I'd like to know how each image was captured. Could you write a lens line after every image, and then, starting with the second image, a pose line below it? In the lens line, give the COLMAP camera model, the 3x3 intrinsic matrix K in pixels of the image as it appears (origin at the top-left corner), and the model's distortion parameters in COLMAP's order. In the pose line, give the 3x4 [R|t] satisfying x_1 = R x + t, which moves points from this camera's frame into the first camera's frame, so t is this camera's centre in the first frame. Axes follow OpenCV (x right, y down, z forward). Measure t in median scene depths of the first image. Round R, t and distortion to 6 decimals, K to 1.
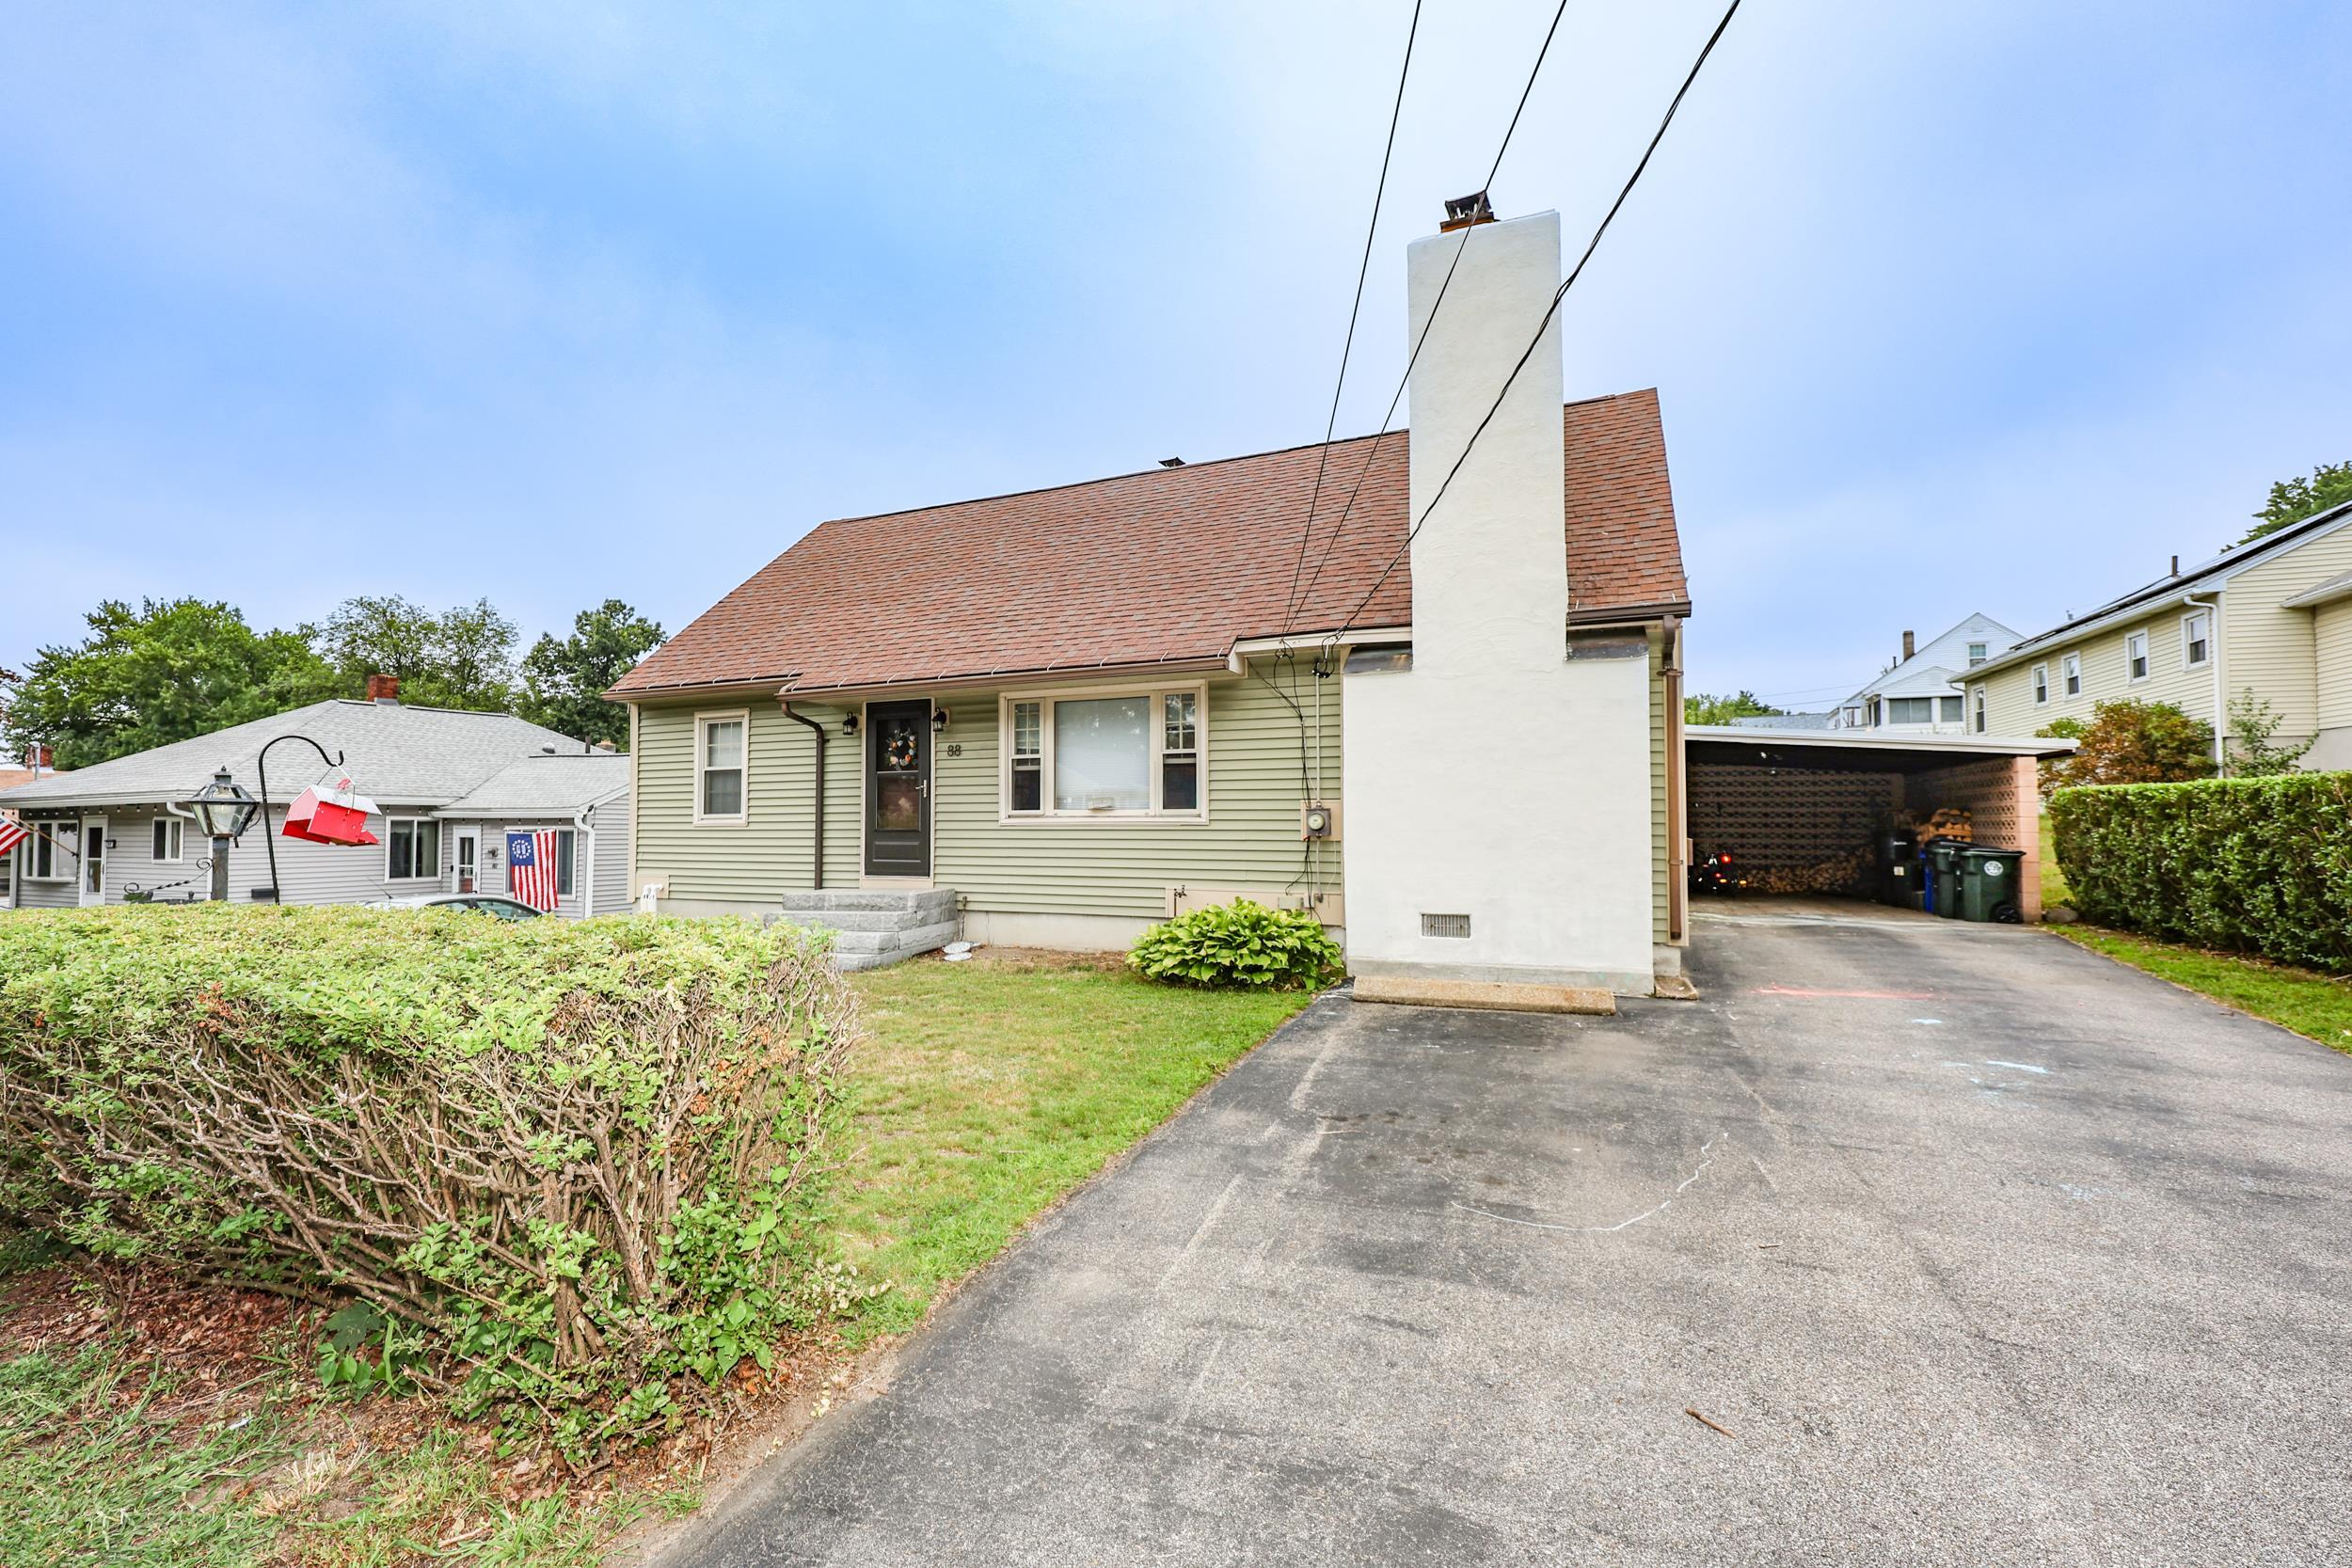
lens RADIAL K [[967.7, 0, 1146.4], [0, 967.7, 779.5], [0, 0, 1]] dist [0.003999, 0.000080]
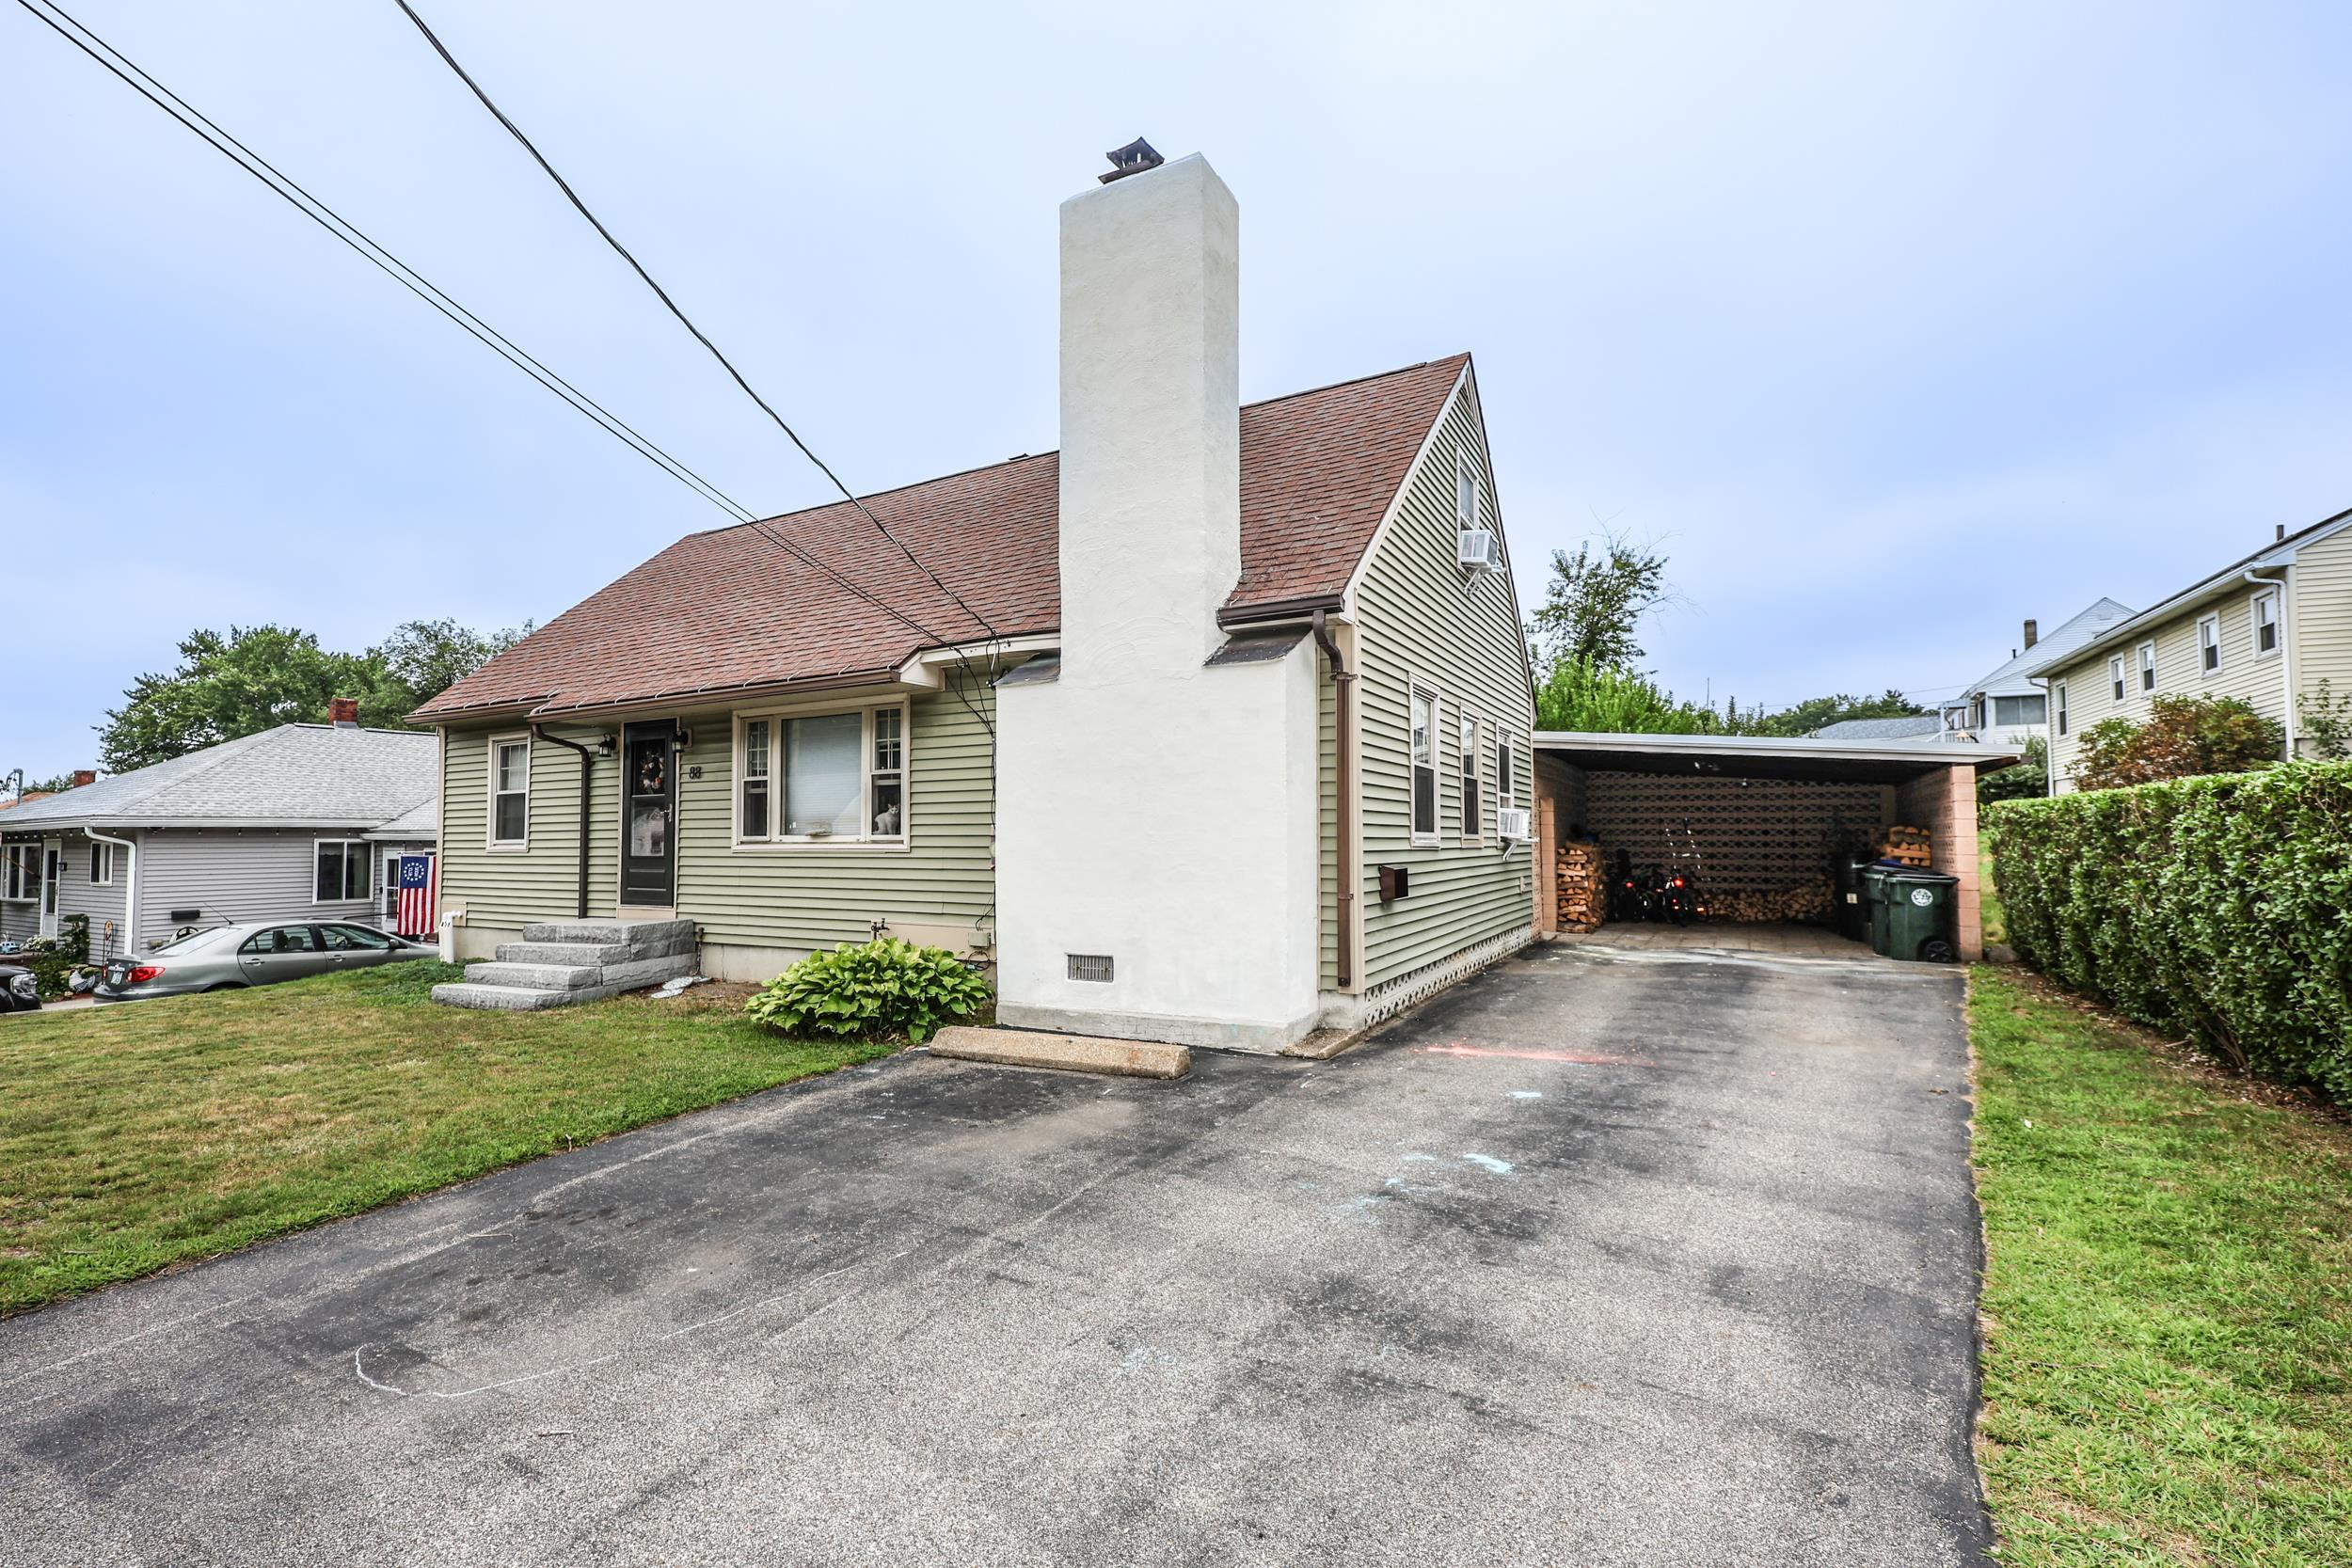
lens RADIAL K [[998.2, 0, 1178.6], [0, 998.2, 792.7], [0, 0, 1]] dist [0.008422, -0.000377]
pose [[0.996012, -0.007335, -0.088912, 0.362963], [0.007442, 0.999972, 0.000866, -0.007709], [0.088903, -0.001525, 0.996039, 0.074841]]
